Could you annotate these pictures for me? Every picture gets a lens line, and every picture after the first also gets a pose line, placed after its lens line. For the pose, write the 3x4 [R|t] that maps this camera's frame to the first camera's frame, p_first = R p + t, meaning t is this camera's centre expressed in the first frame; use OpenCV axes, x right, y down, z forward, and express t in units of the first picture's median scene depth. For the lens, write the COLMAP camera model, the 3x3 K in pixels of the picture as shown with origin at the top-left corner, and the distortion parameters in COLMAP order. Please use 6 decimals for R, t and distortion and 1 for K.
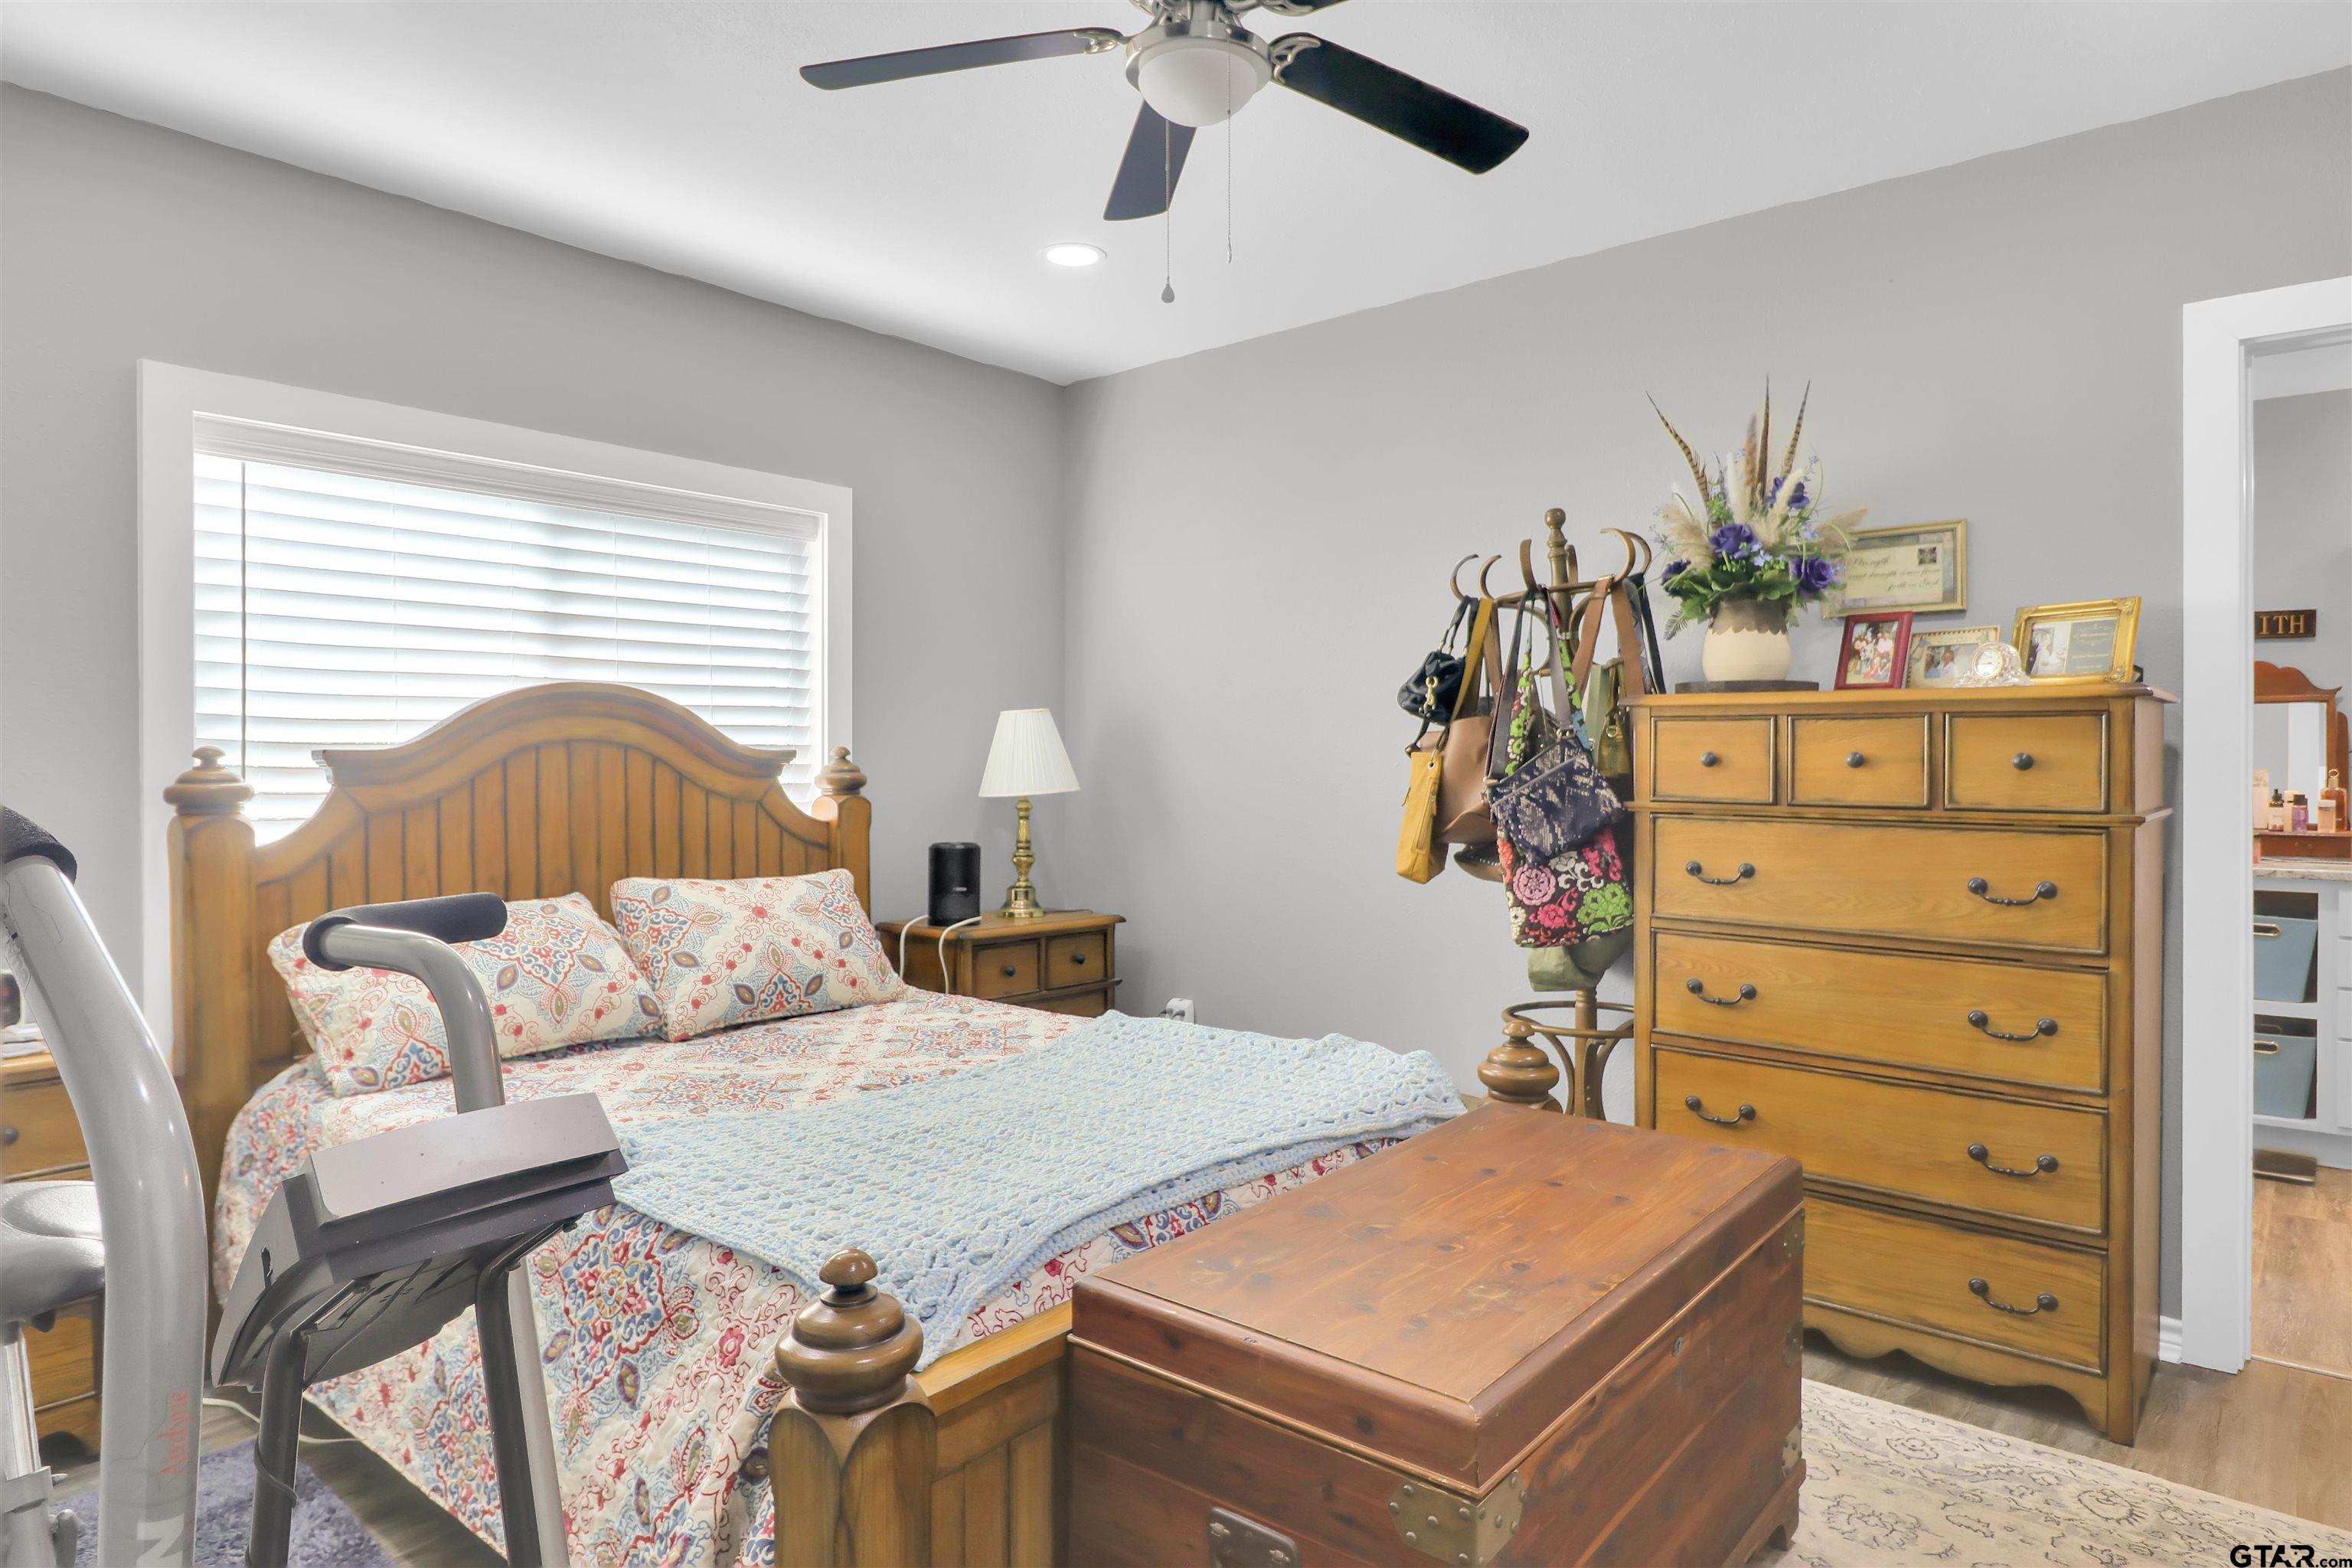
lens RADIAL K [[1340.8, 0, 1176.0], [0, 1340.8, 784.0], [0, 0, 1]] dist [0.004384, -0.013432]
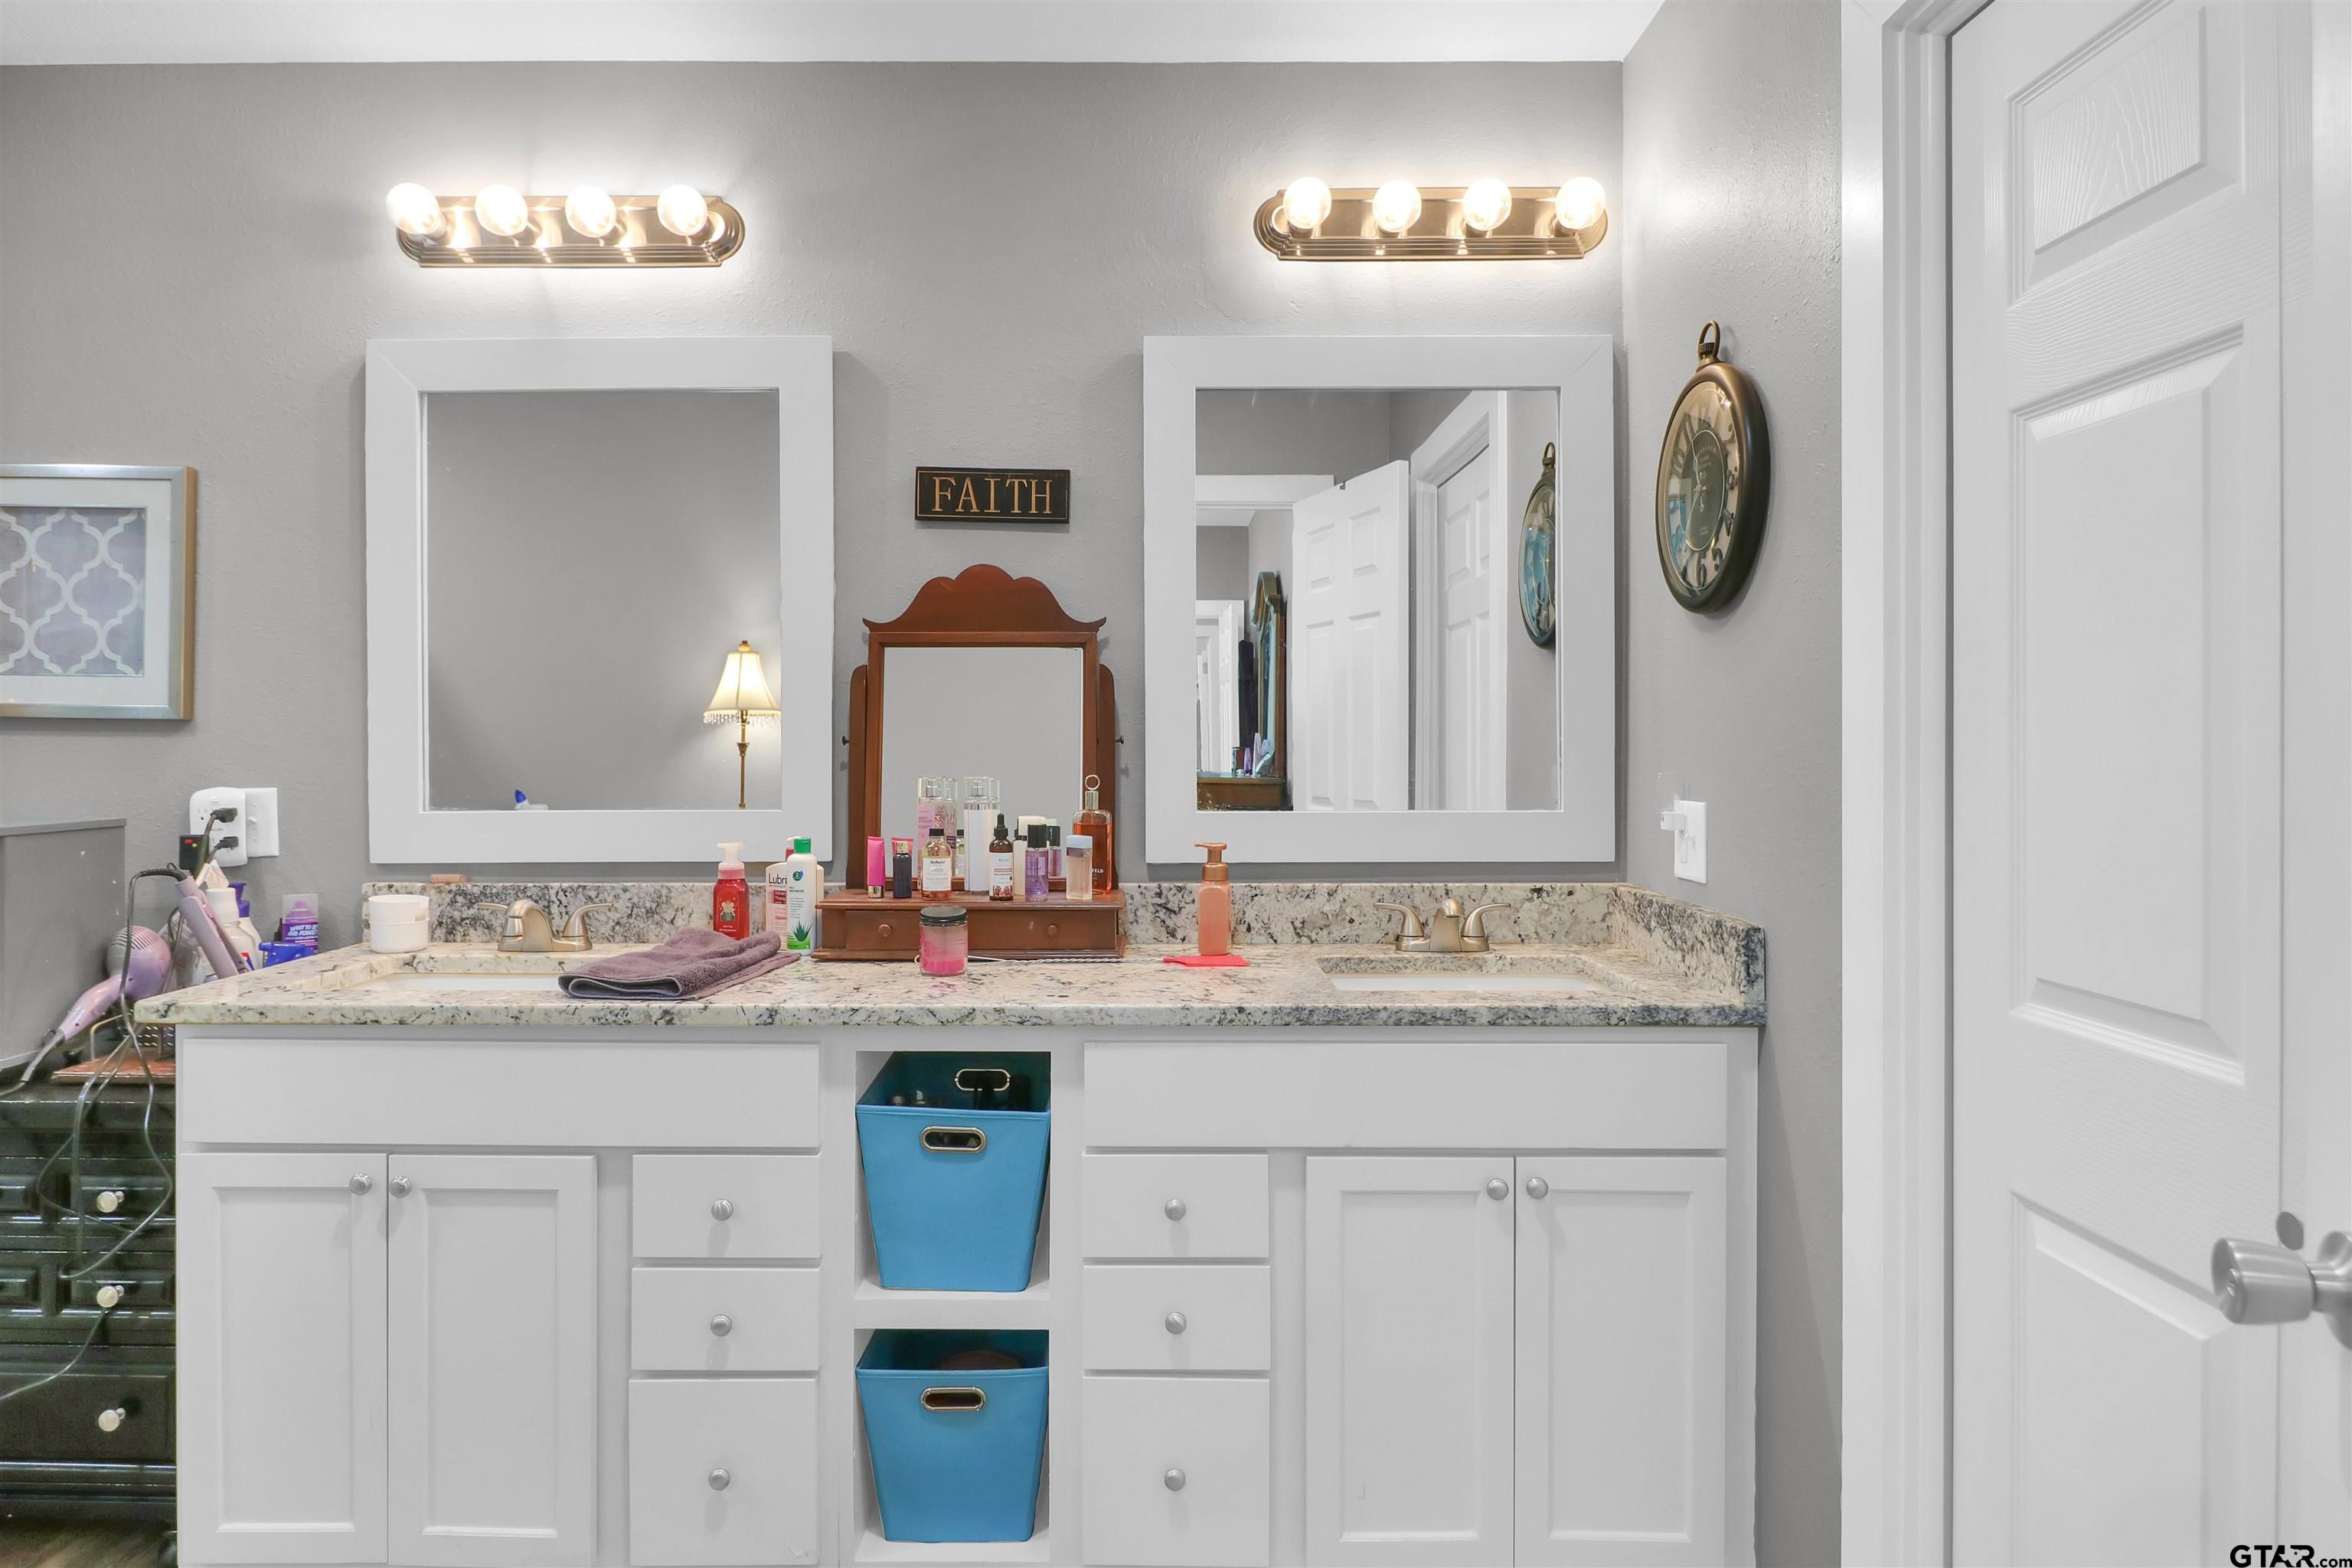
lens RADIAL K [[1275.4, 0, 1151.2], [0, 1275.4, 773.4], [0, 0, 1]] dist [0.003325, -0.011350]
pose [[0.770218, -0.011155, 0.637683, 0.570544], [0.005494, 0.999926, 0.010856, -0.016841], [-0.637757, -0.004858, 0.770222, 0.605463]]
